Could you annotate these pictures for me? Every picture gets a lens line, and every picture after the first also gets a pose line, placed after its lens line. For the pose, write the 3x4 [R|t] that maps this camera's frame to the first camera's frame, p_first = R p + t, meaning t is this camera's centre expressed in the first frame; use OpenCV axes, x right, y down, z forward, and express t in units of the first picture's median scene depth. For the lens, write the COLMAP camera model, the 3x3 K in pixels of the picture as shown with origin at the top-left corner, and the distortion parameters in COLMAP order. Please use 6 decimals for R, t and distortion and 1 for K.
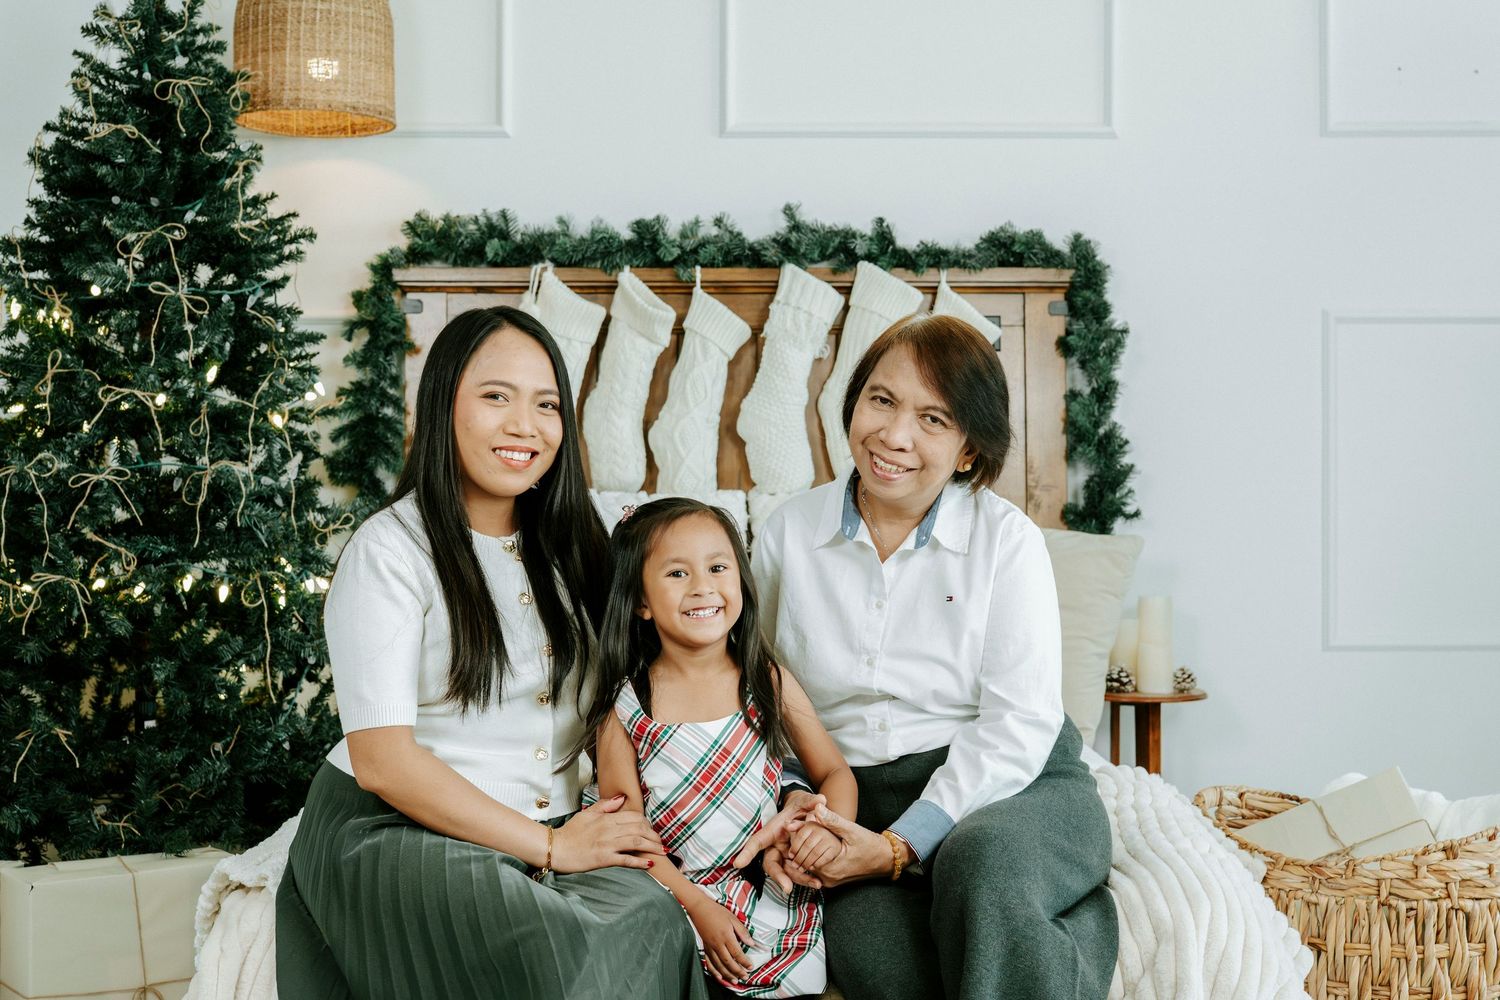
lens RADIAL K [[1851.8, 0, 747.8], [0, 1851.8, 438.4], [0, 0, 1]] dist [0.003548, -0.018050]
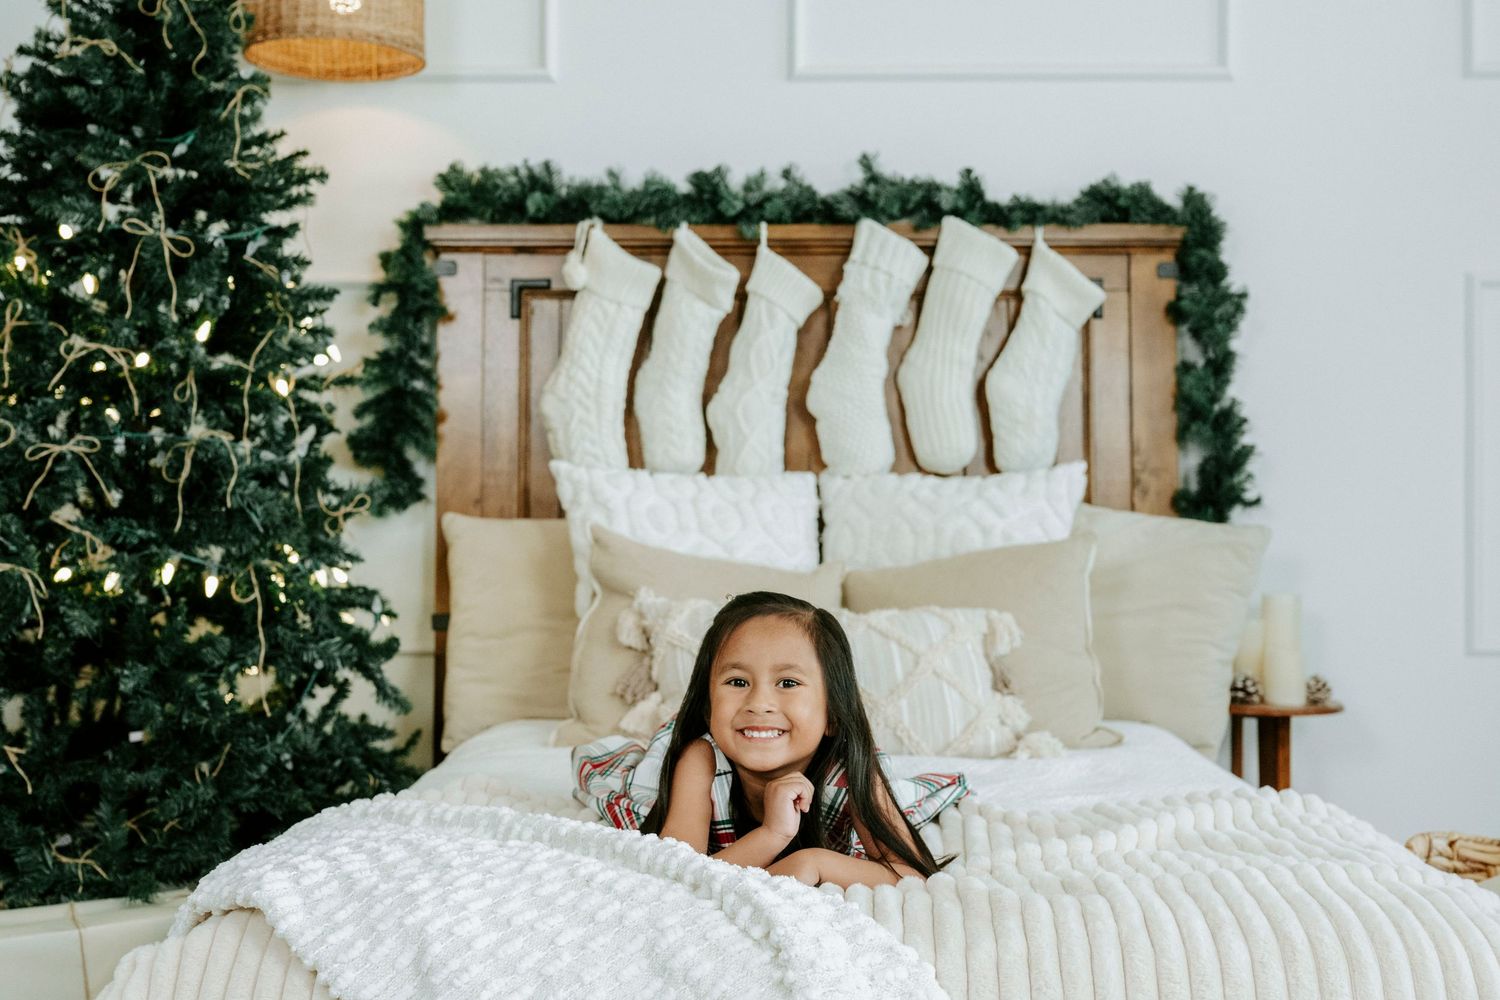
lens RADIAL K [[1556.9, 0, 741.8], [0, 1556.9, 461.2], [0, 0, 1]] dist [0.004255, -0.009794]
pose [[0.999717, 0.002255, -0.023665, -0.019392], [-0.002223, 0.999997, 0.001400, 0.021129], [0.023668, -0.001347, 0.999719, 0.248833]]
